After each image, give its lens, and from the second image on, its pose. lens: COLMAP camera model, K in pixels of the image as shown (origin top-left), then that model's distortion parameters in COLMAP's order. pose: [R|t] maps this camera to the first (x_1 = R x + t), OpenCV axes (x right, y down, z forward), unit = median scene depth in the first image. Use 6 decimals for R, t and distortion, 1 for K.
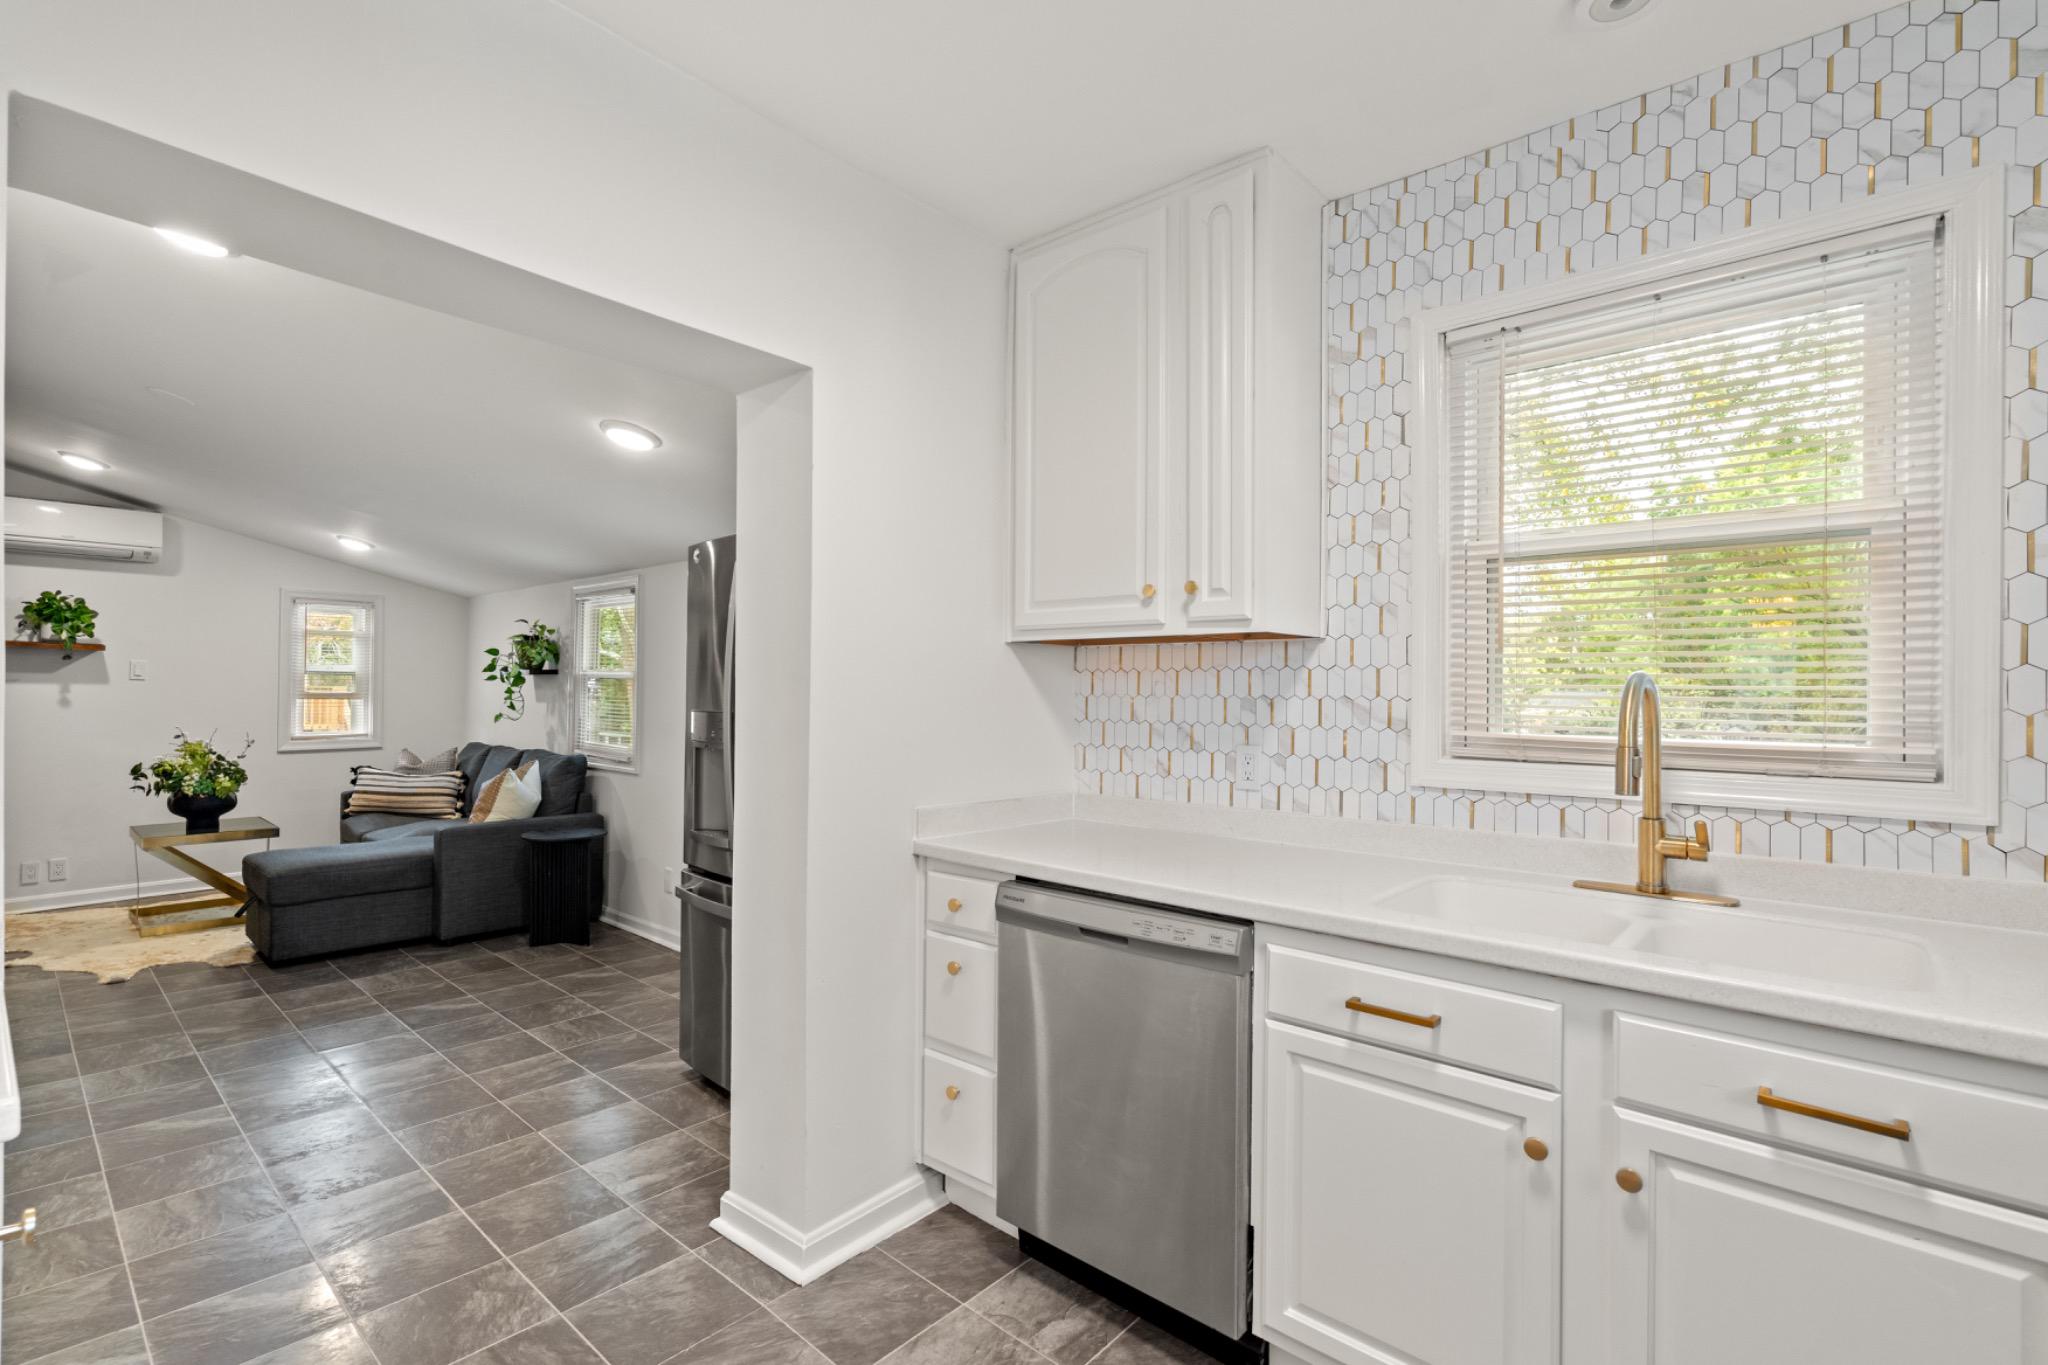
lens RADIAL K [[934.6, 0, 1018.2], [0, 934.6, 685.8], [0, 0, 1]] dist [-0.000399, 0.001540]
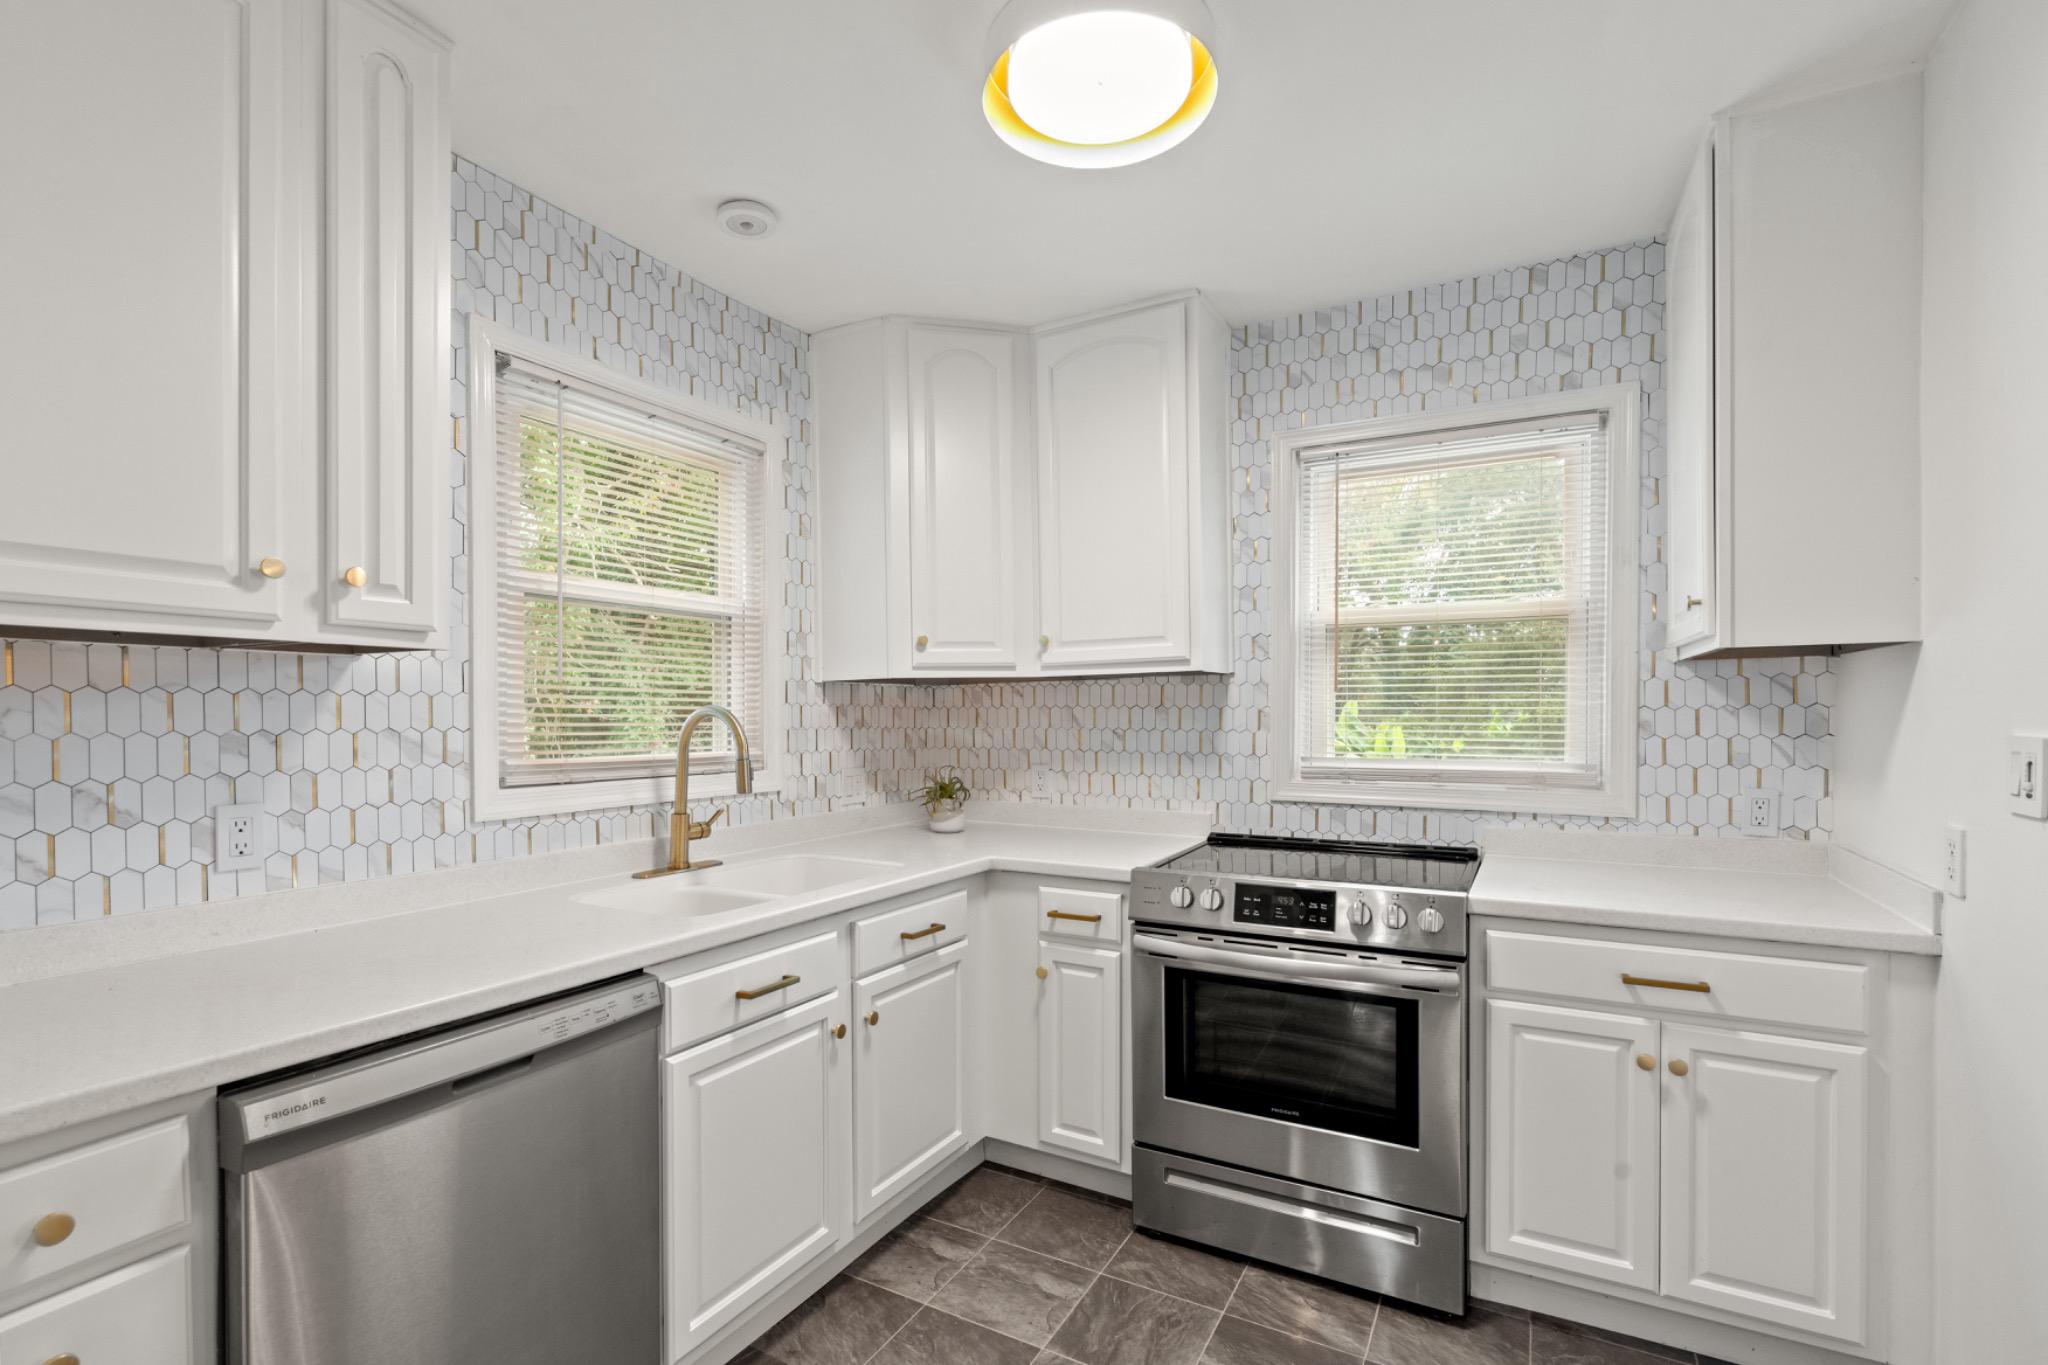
lens RADIAL K [[930.3, 0, 1021.0], [0, 930.3, 716.6], [0, 0, 1]] dist [-0.000875, 0.000337]
pose [[-0.219169, -0.010211, 0.975633, -0.614593], [-0.005965, 0.999941, 0.009125, -0.010690], [-0.975669, -0.003819, -0.219217, 0.686630]]
